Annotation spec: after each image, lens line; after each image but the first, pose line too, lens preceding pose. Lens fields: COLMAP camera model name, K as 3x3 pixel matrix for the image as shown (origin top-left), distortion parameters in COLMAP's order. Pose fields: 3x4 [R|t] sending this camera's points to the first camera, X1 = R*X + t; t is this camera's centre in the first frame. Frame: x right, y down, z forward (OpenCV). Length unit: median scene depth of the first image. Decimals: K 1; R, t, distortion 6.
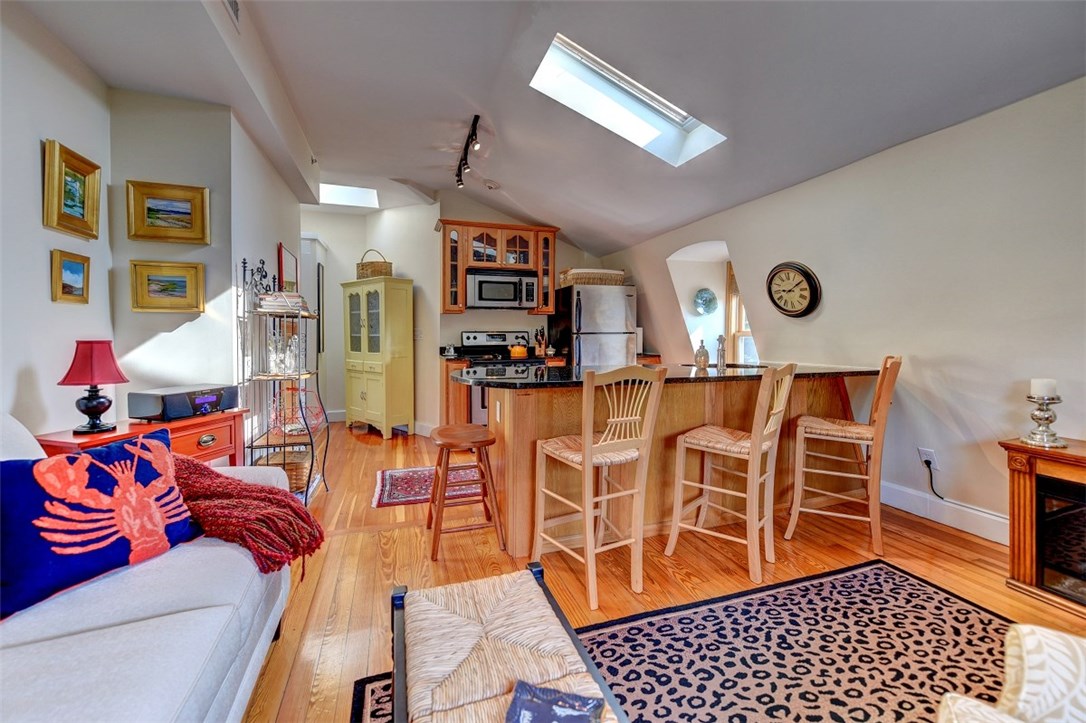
lens RADIAL K [[435.0, 0, 516.0], [0, 435.0, 350.3], [0, 0, 1]] dist [-0.000557, -0.000340]
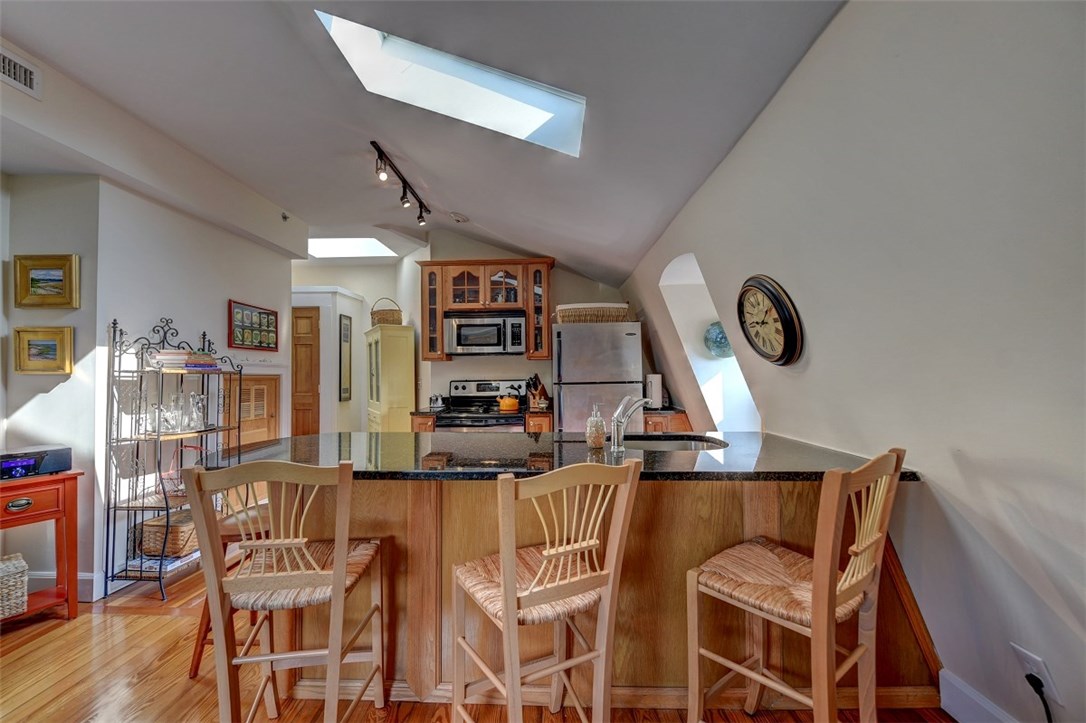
lens RADIAL K [[435.0, 0, 509.9], [0, 435.0, 367.2], [0, 0, 1]] dist [-0.000557, -0.000340]
pose [[0.941412, -0.015138, -0.336918, 0.319758], [-0.002014, 0.998722, -0.050499, -0.027554], [0.337252, 0.048219, 0.940179, 0.199639]]
